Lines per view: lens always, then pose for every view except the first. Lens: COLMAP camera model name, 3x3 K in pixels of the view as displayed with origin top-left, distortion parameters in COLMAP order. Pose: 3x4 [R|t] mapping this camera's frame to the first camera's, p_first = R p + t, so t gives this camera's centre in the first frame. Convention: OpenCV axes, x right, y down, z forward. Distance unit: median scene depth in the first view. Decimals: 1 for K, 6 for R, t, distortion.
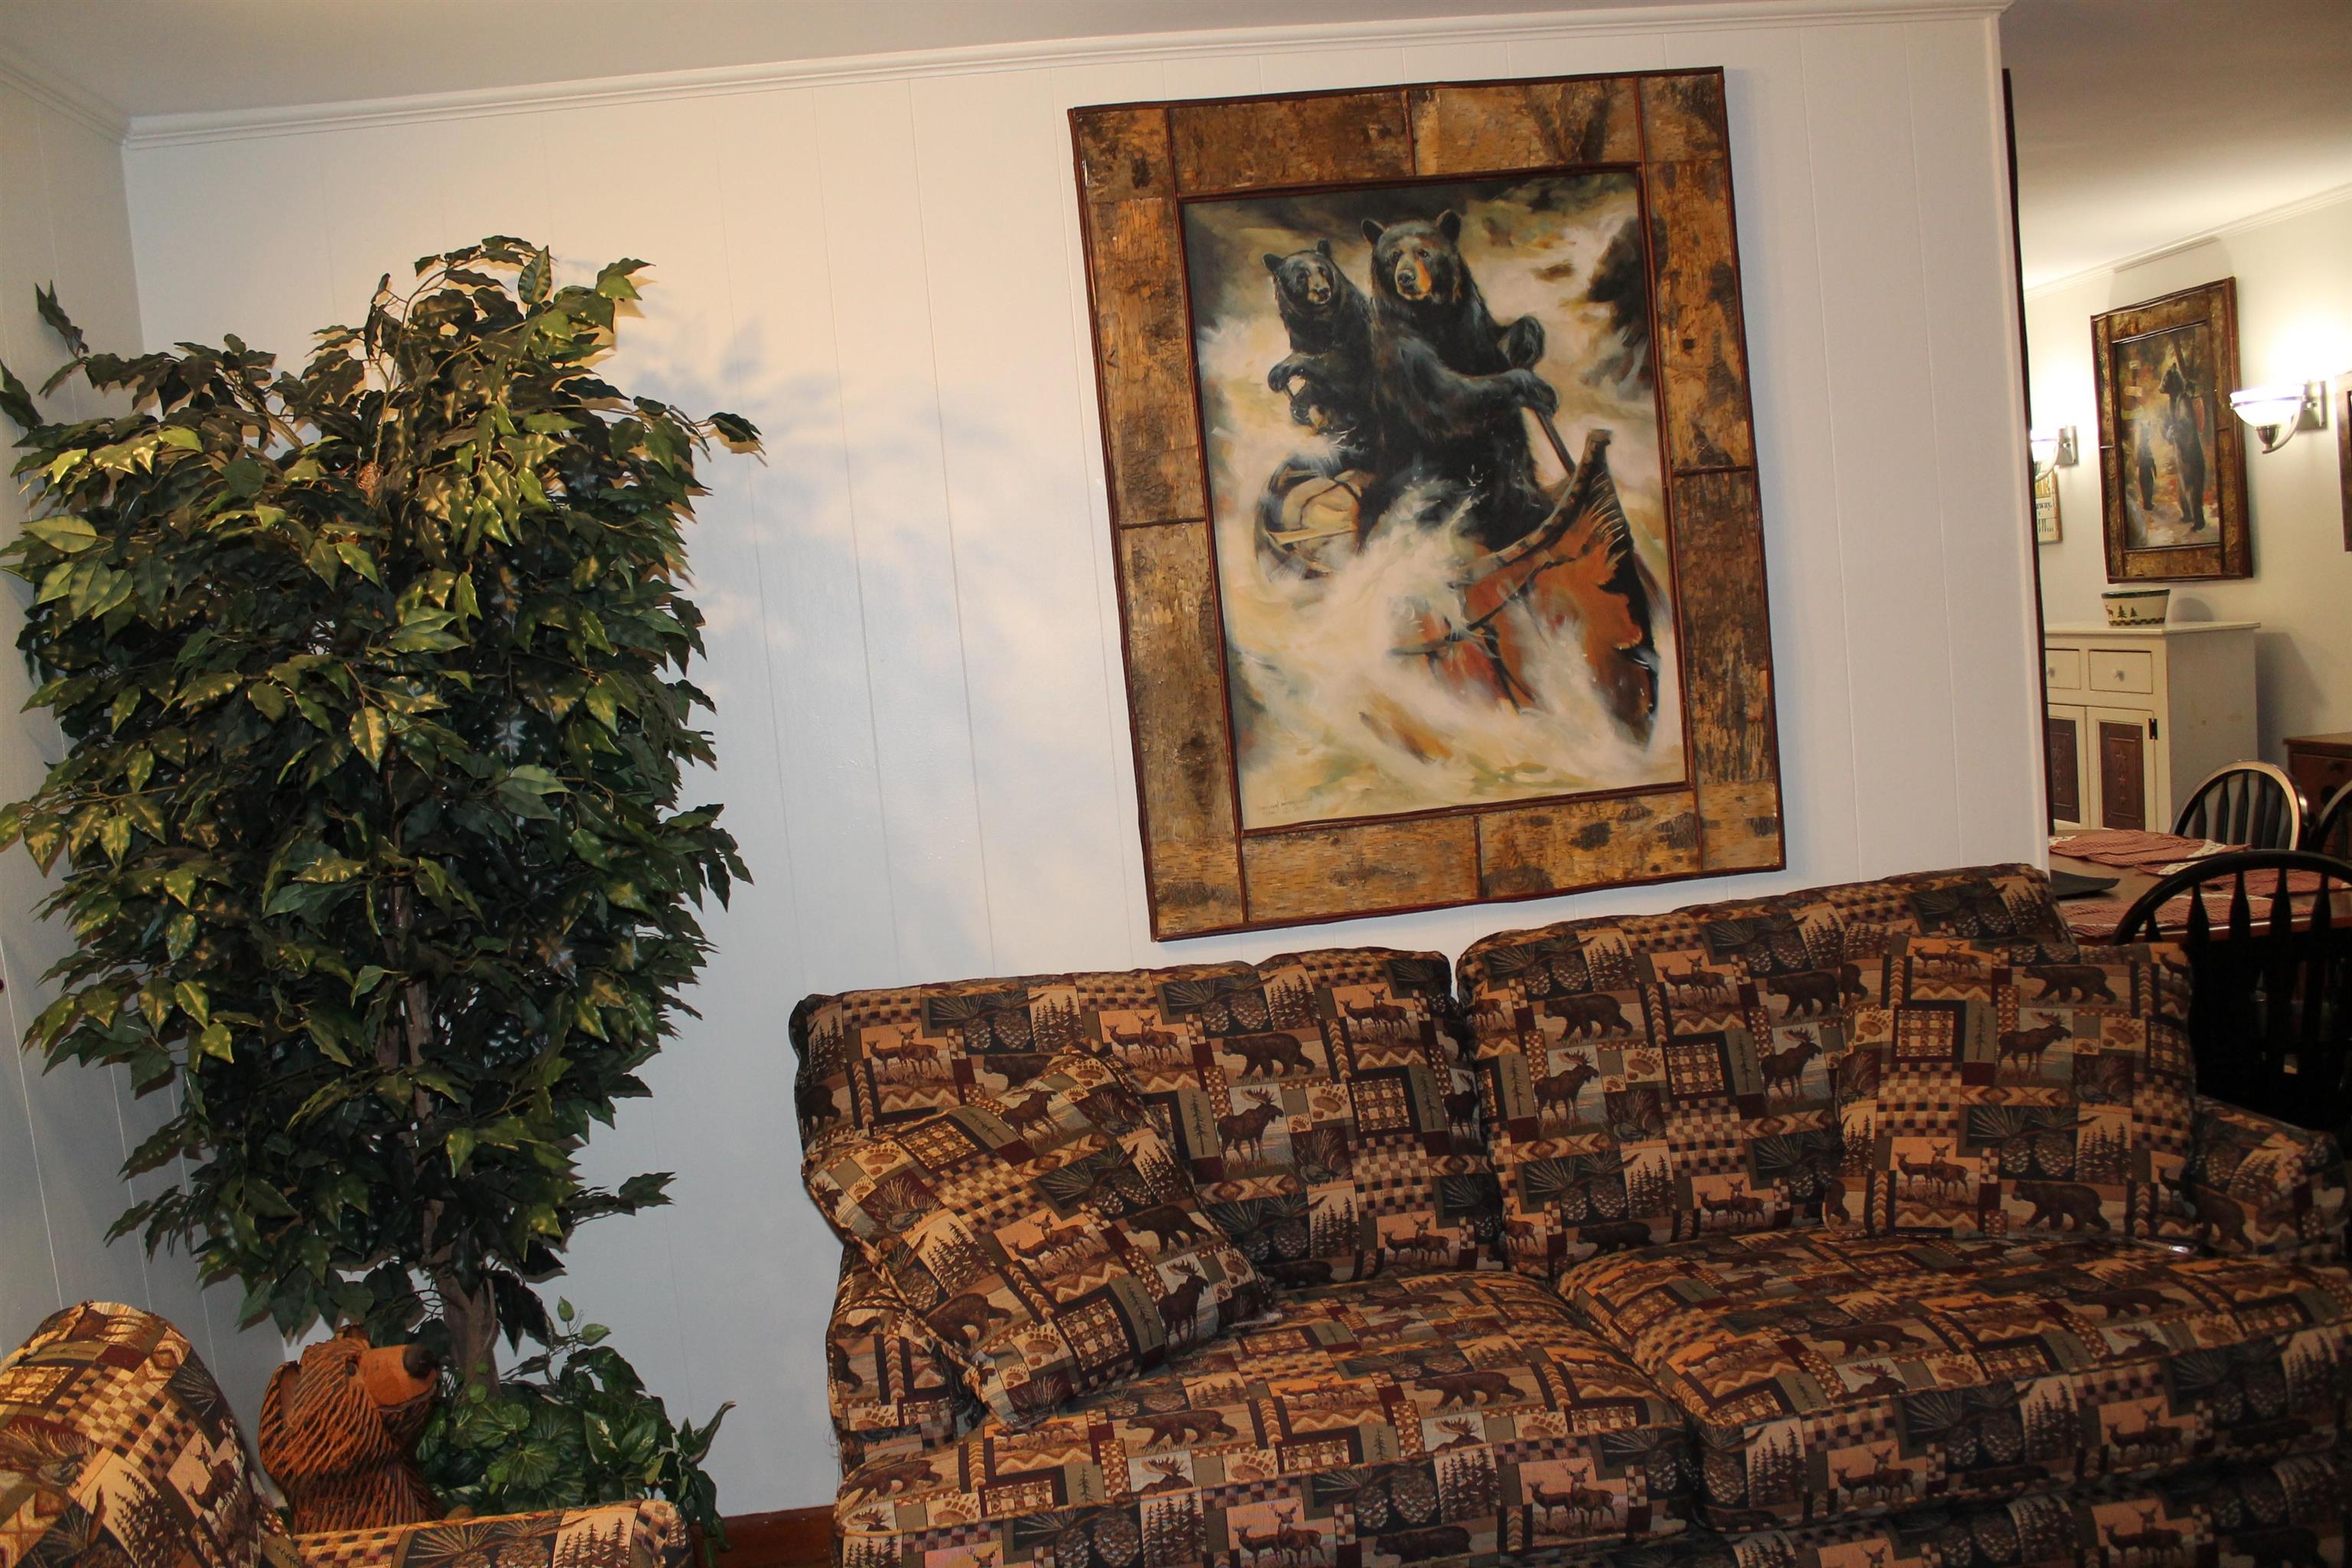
lens RADIAL K [[2004.3, 0, 1167.2], [0, 2004.3, 794.4], [0, 0, 1]] dist [-0.167793, 0.146117]
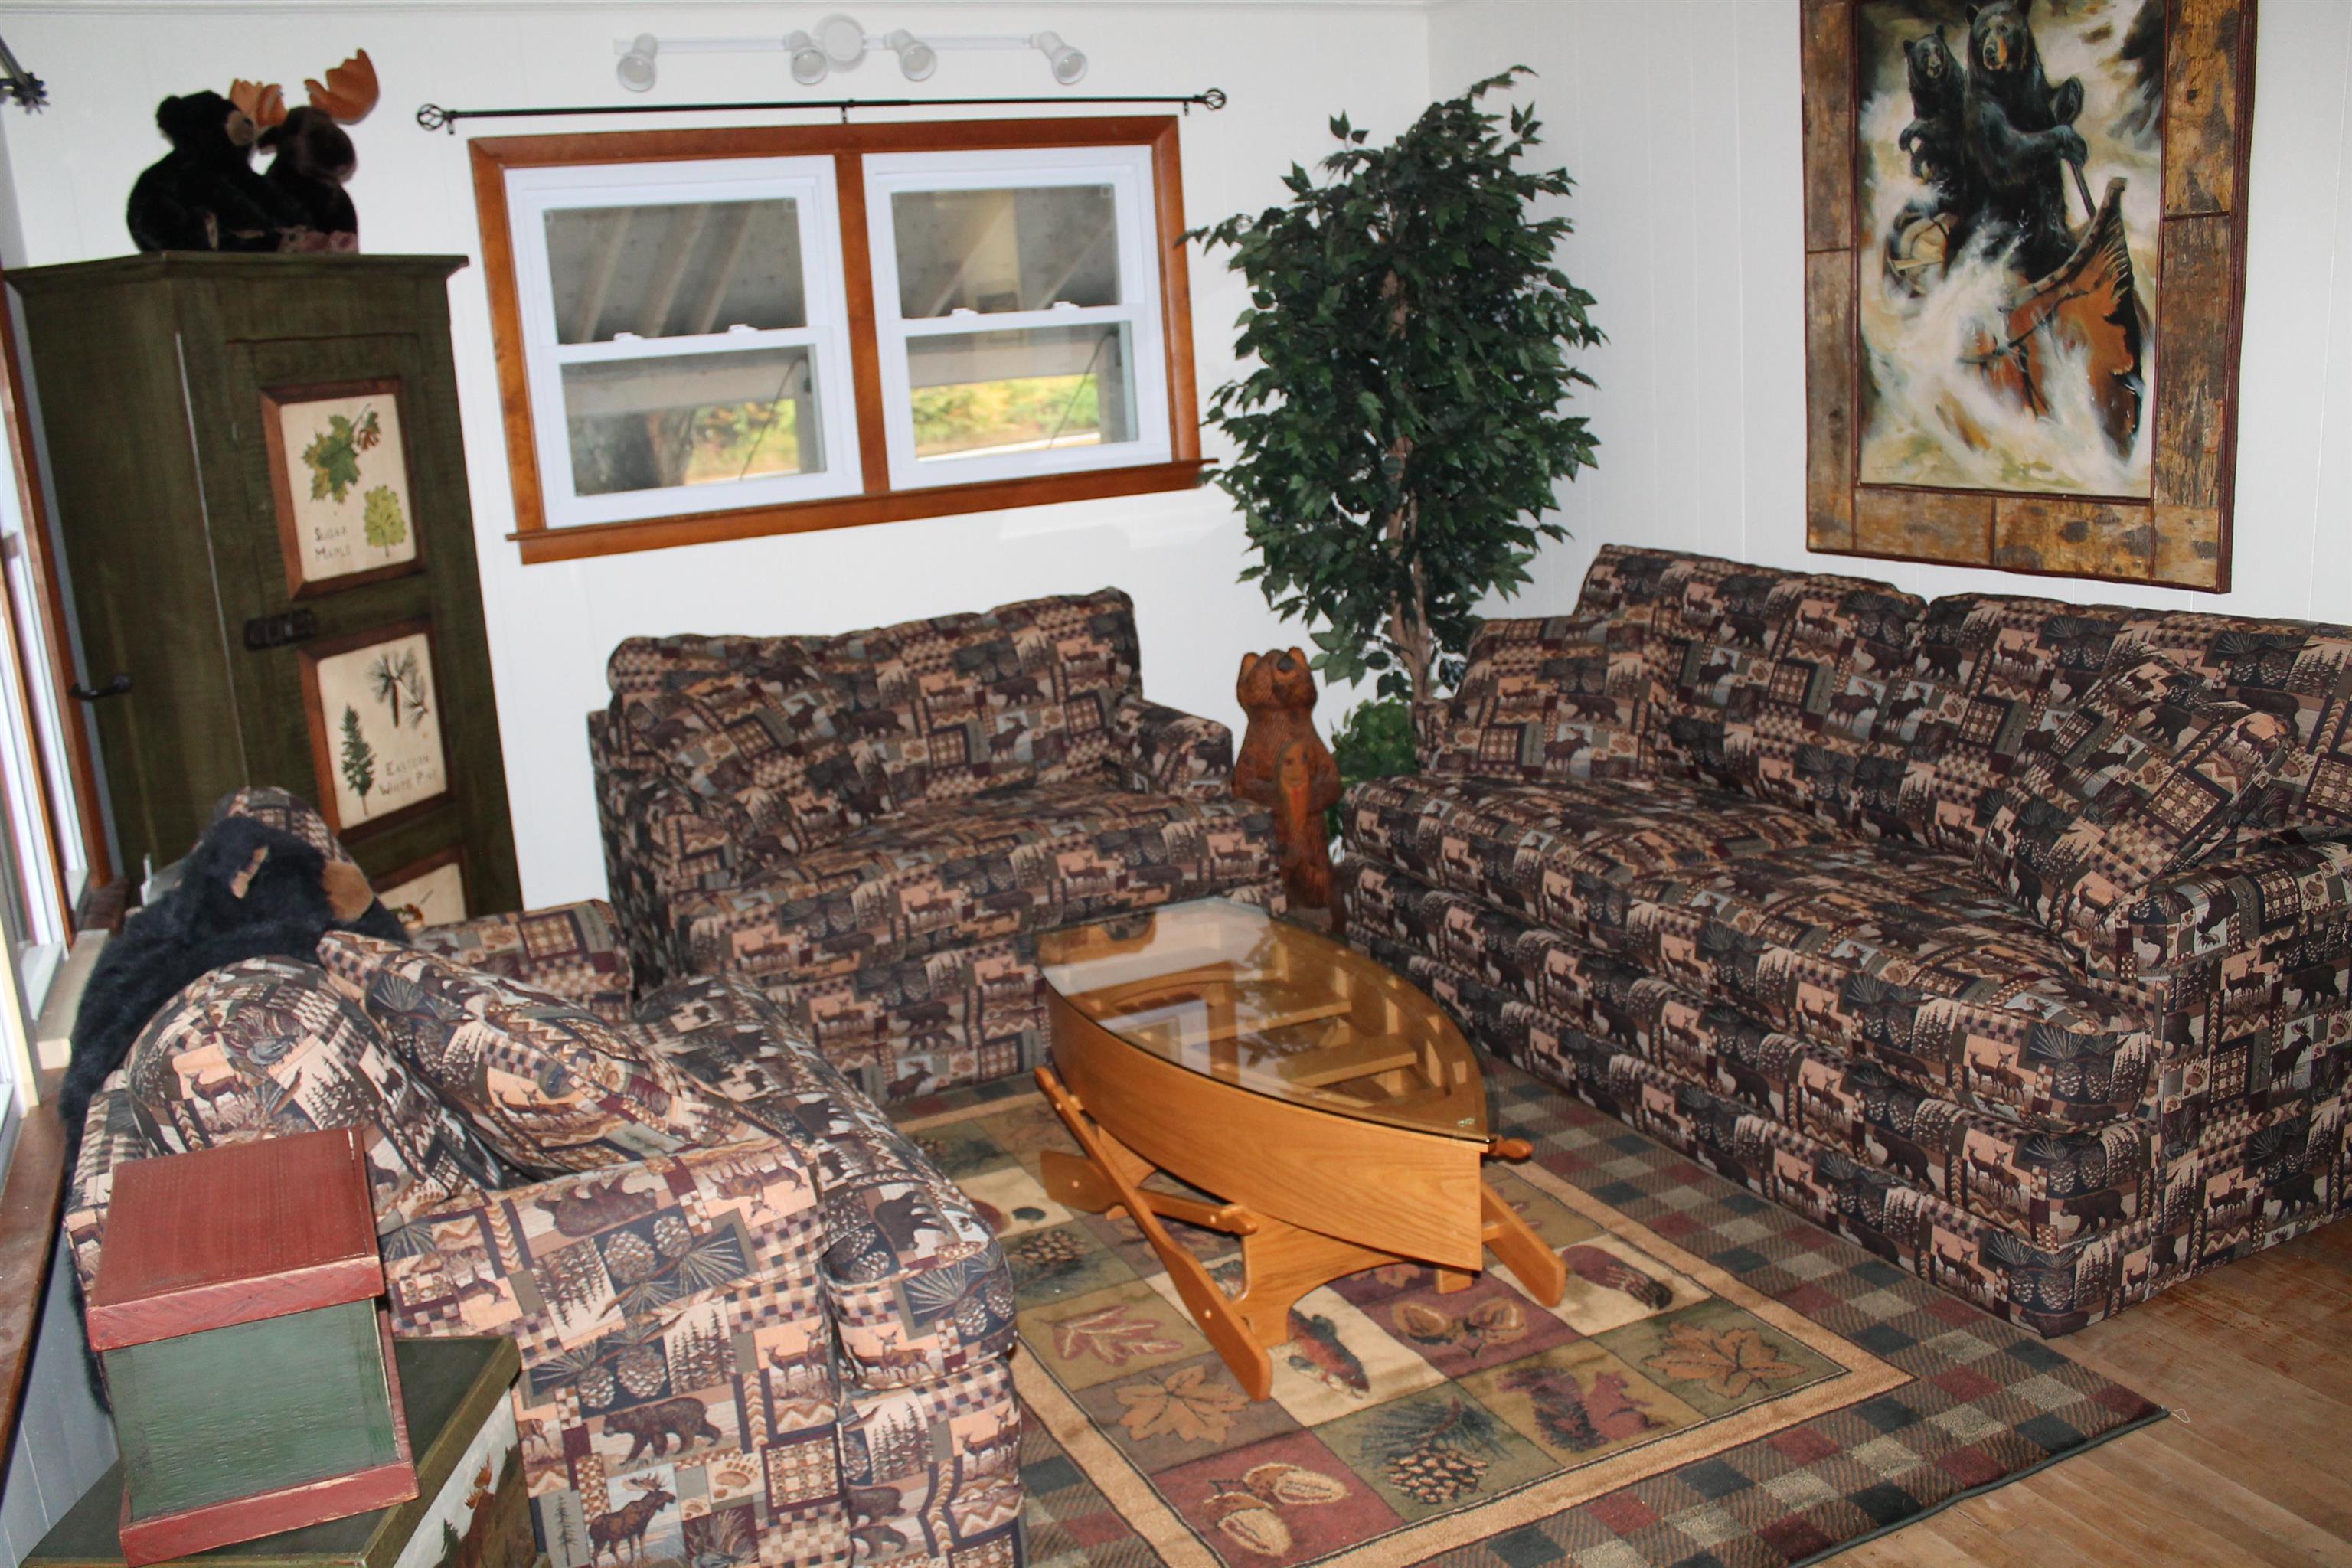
lens RADIAL K [[2004.3, 0, 1163.0], [0, 2004.3, 841.9], [0, 0, 1]] dist [-0.167793, 0.146117]
pose [[0.344185, 0.298462, -0.890201, 1.130927], [-0.050511, 0.952643, 0.299868, -0.124222], [0.937542, -0.058245, 0.342961, 0.083959]]
